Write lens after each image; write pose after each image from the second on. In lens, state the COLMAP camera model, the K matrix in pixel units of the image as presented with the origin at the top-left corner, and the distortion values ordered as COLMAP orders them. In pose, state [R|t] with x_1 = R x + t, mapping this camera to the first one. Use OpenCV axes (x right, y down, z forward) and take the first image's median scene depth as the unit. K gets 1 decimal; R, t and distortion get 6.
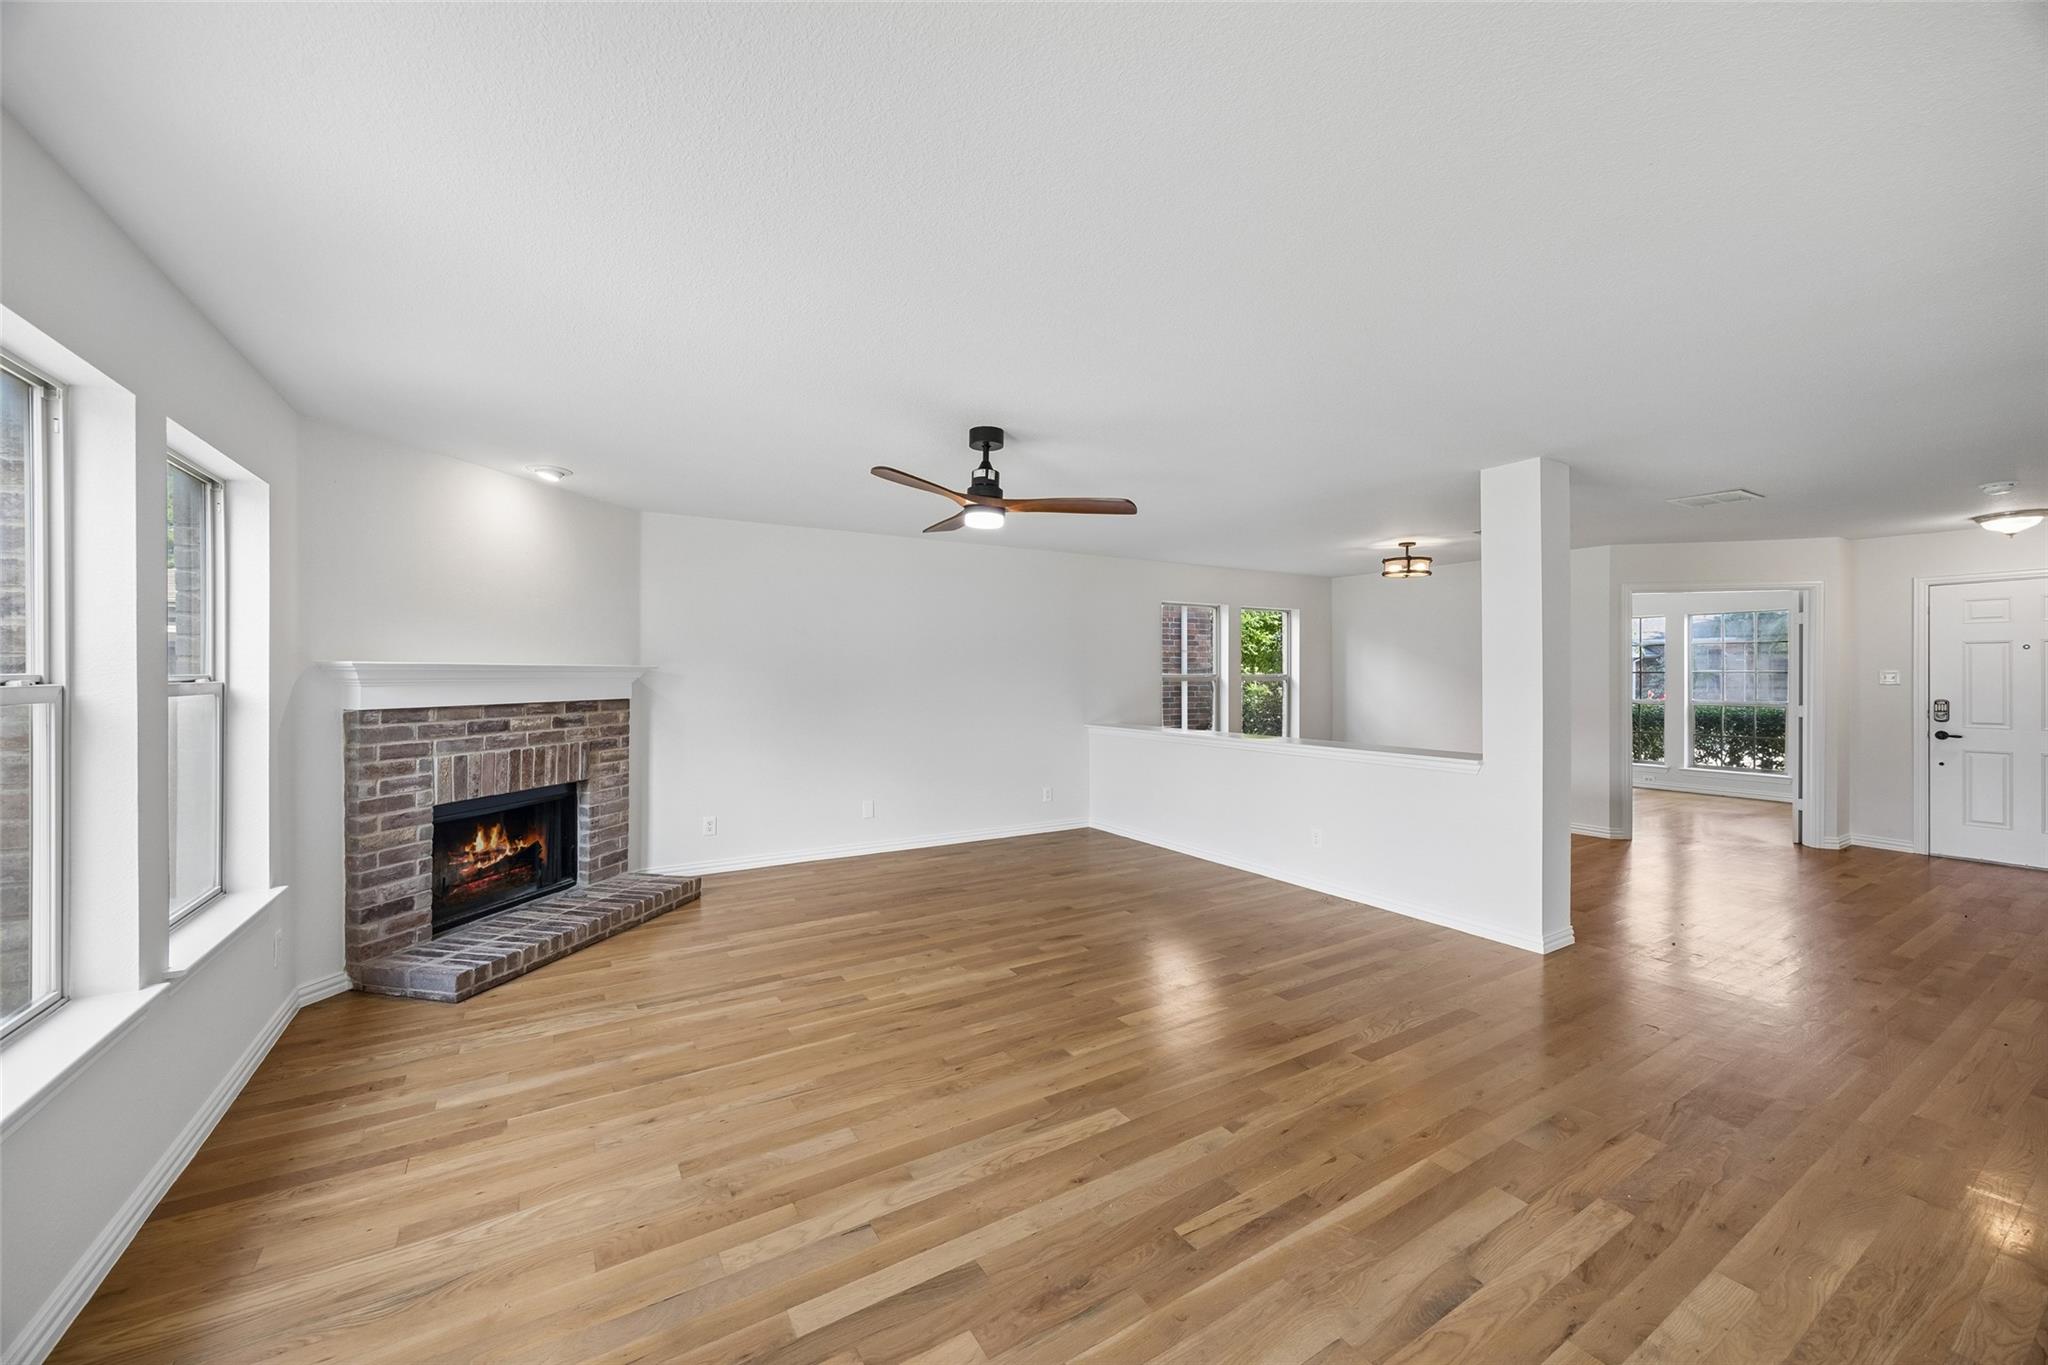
lens RADIAL K [[781.8, 0, 1025.7], [0, 781.8, 679.1], [0, 0, 1]] dist [-0.001813, -0.000192]
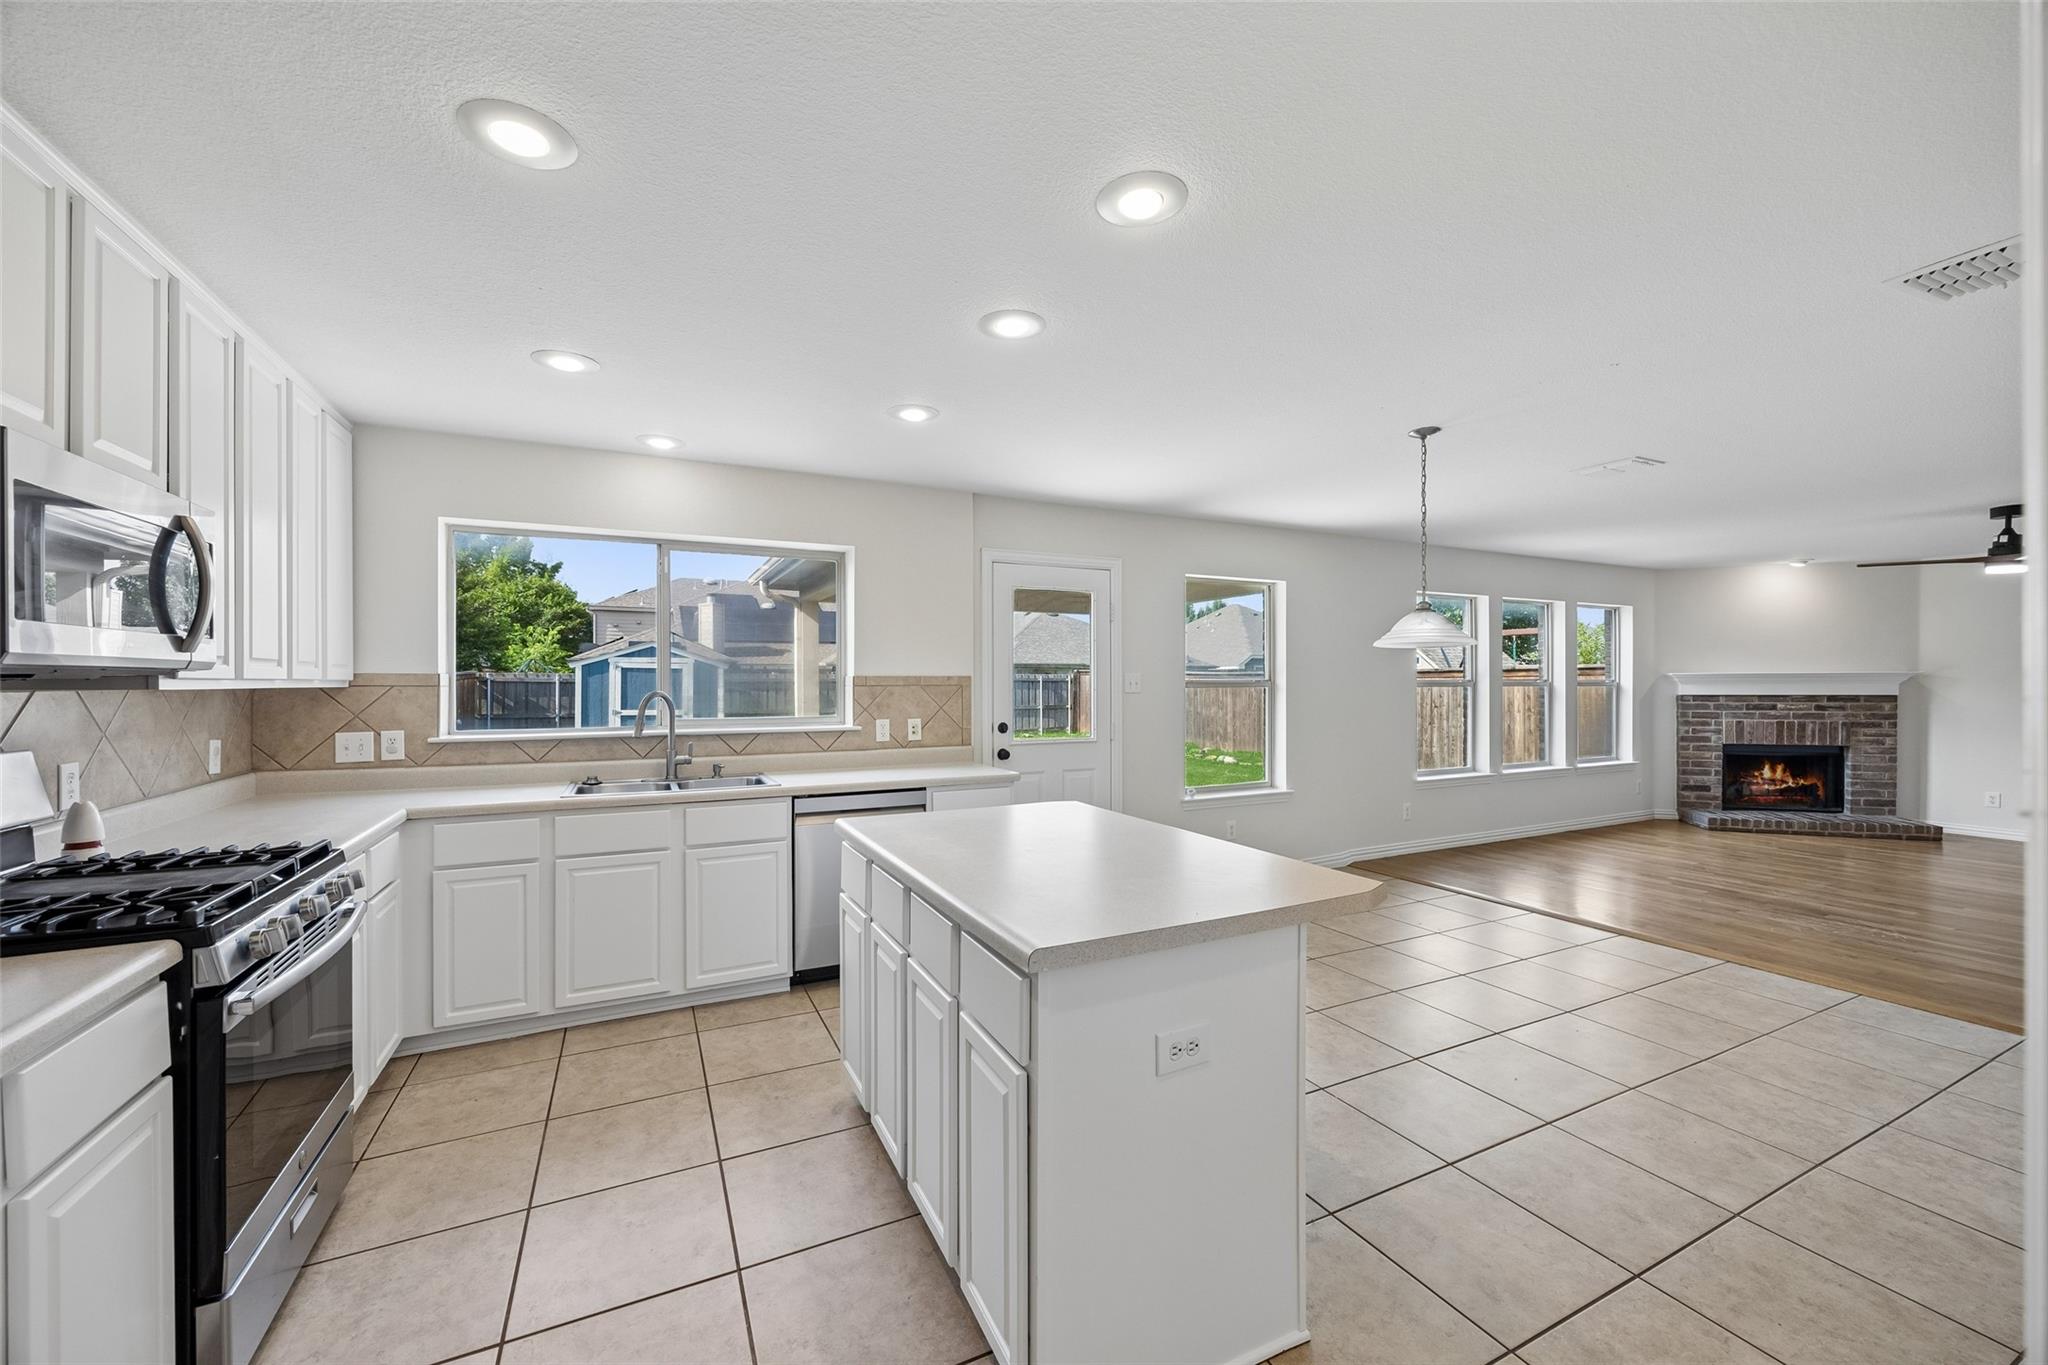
lens RADIAL K [[781.8, 0, 1023.4], [0, 781.8, 686.2], [0, 0, 1]] dist [-0.001813, -0.000192]
pose [[-0.091526, 0.000284, -0.995803, 1.336182], [-0.004447, 0.999990, 0.000694, 0.018714], [0.995793, 0.004492, -0.091523, -0.581470]]
